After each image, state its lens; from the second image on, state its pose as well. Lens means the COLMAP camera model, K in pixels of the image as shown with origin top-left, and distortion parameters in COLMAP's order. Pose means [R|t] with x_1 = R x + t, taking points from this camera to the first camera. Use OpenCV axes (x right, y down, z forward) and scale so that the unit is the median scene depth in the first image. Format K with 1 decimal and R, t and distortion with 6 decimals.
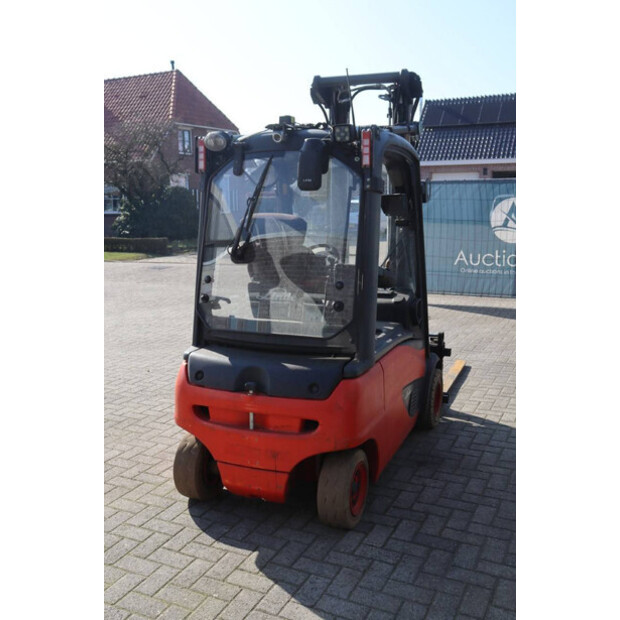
lens RADIAL K [[654.1, 0, 326.1], [0, 654.1, 309.3], [0, 0, 1]] dist [-0.019859, 0.010208]
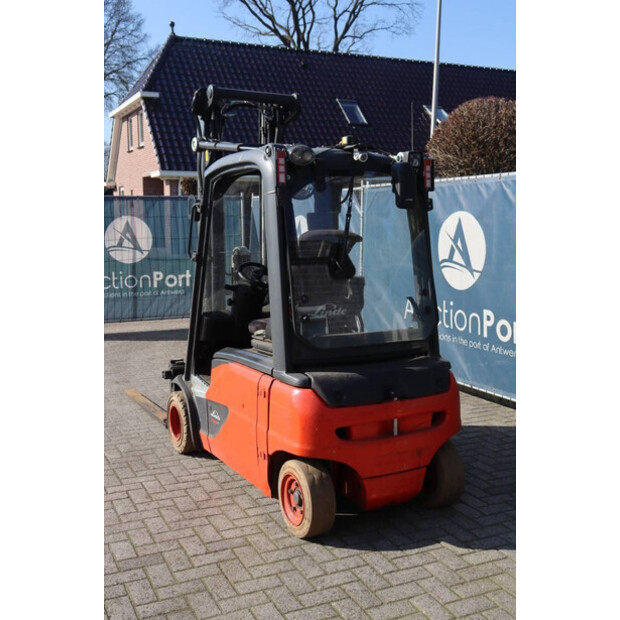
lens RADIAL K [[708.4, 0, 346.9], [0, 708.4, 309.5], [0, 0, 1]] dist [0.013389, 0.050790]
pose [[0.620344, -0.089023, 0.779261, -0.994629], [0.120784, 0.992529, 0.017235, -0.042291], [-0.774974, 0.083431, 0.626462, 0.330756]]
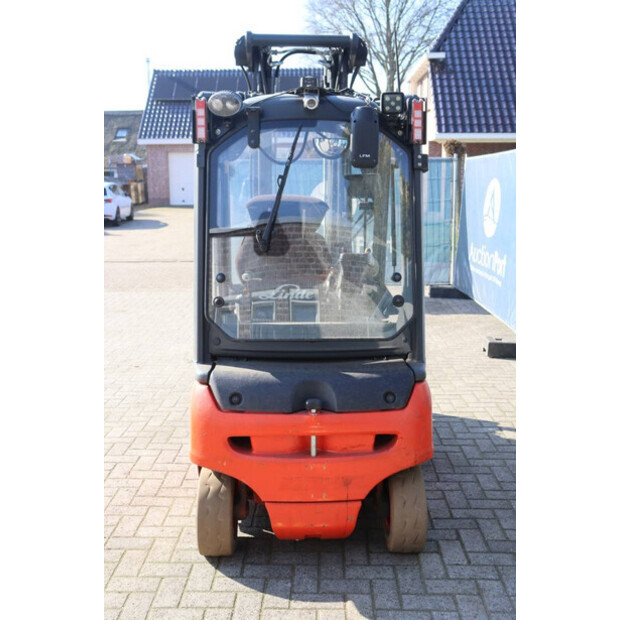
lens RADIAL K [[708.4, 0, 346.9], [0, 708.4, 309.5], [0, 0, 1]] dist [0.013389, 0.050790]
pose [[0.909018, -0.065650, 0.411554, -0.422286], [0.061313, 0.997836, 0.023748, -0.019734], [-0.412223, 0.003647, 0.911076, 0.159601]]
